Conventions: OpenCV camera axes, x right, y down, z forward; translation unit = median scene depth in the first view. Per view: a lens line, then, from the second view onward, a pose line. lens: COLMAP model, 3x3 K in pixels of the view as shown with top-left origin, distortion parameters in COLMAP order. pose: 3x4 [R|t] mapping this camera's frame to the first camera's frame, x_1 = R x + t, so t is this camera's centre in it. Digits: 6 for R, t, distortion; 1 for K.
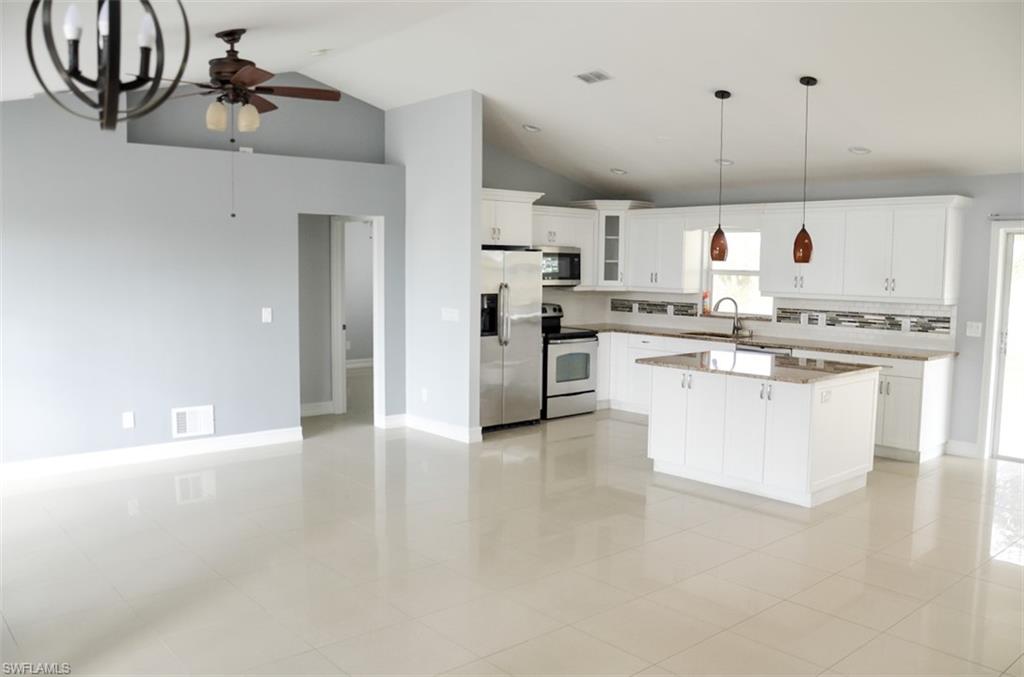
lens RADIAL K [[799.4, 0, 508.4], [0, 799.4, 348.2], [0, 0, 1]] dist [-0.140639, 0.097306]
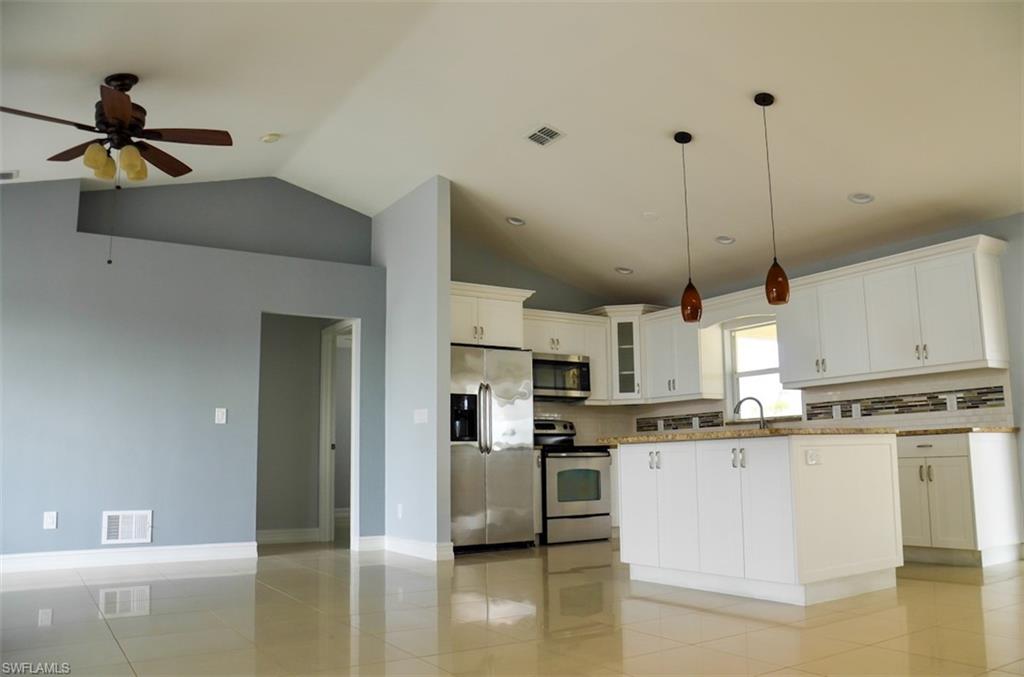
lens RADIAL K [[799.4, 0, 529.5], [0, 799.4, 353.0], [0, 0, 1]] dist [-0.140639, 0.097306]
pose [[0.991918, -0.041052, -0.120057, 0.159813], [0.011699, 0.971773, -0.235627, 0.101847], [0.126341, 0.232318, 0.964399, 0.131562]]
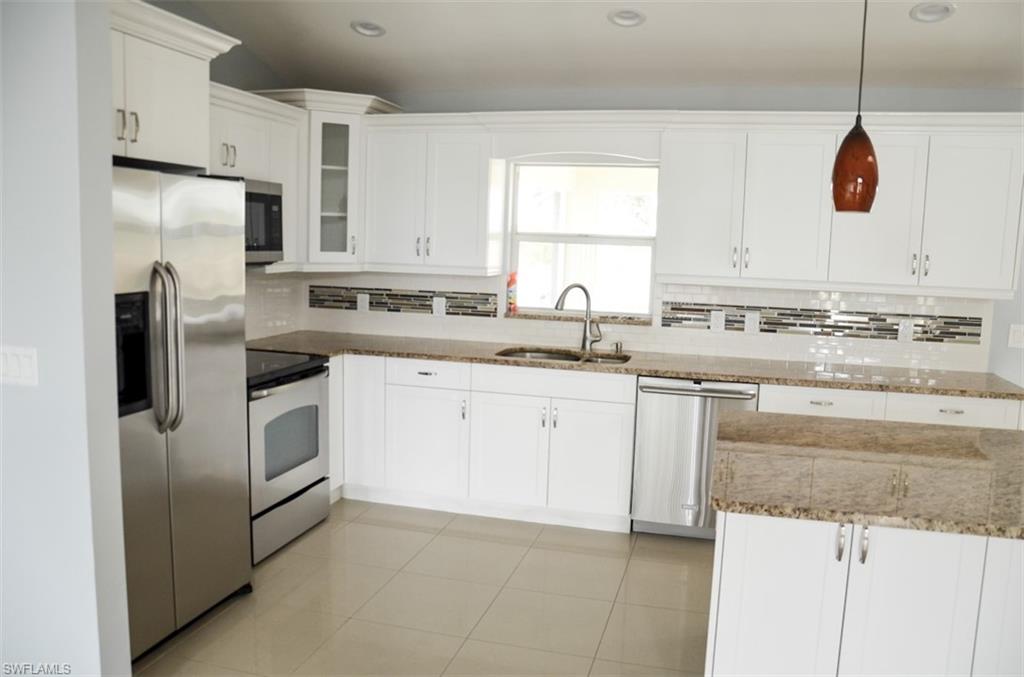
lens RADIAL K [[799.4, 0, 518.3], [0, 799.4, 339.5], [0, 0, 1]] dist [-0.140639, 0.097306]
pose [[0.825281, -0.054073, 0.562127, -0.075518], [0.036792, 0.998439, 0.042028, -0.056708], [-0.563522, -0.014003, 0.825982, 0.636544]]
